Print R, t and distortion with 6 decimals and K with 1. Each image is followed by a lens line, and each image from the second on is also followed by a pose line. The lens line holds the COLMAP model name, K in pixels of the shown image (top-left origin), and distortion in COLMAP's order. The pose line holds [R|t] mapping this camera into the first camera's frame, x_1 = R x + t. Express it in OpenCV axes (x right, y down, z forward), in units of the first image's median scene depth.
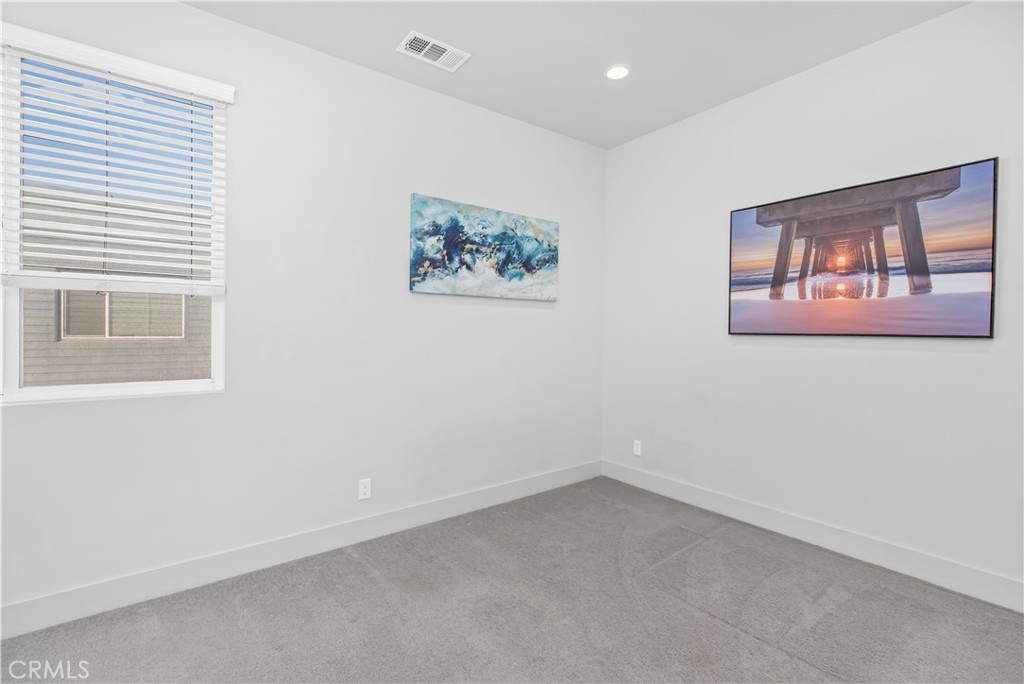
lens RADIAL K [[458.8, 0, 511.9], [0, 458.8, 333.3], [0, 0, 1]] dist [0.014124, -0.000139]
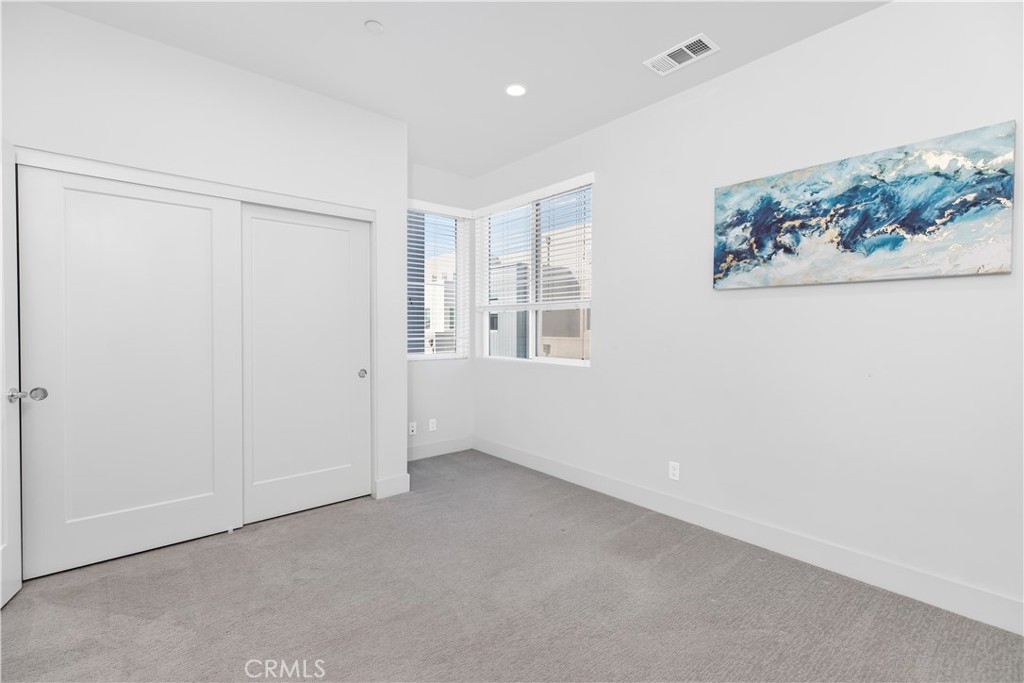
lens RADIAL K [[458.8, 0, 511.9], [0, 458.8, 332.8], [0, 0, 1]] dist [0.014124, -0.000139]
pose [[0.071478, 0.003584, -0.997436, 0.679509], [-0.008333, 0.999961, 0.002995, 0.002166], [0.997407, 0.008098, 0.071505, 0.463253]]
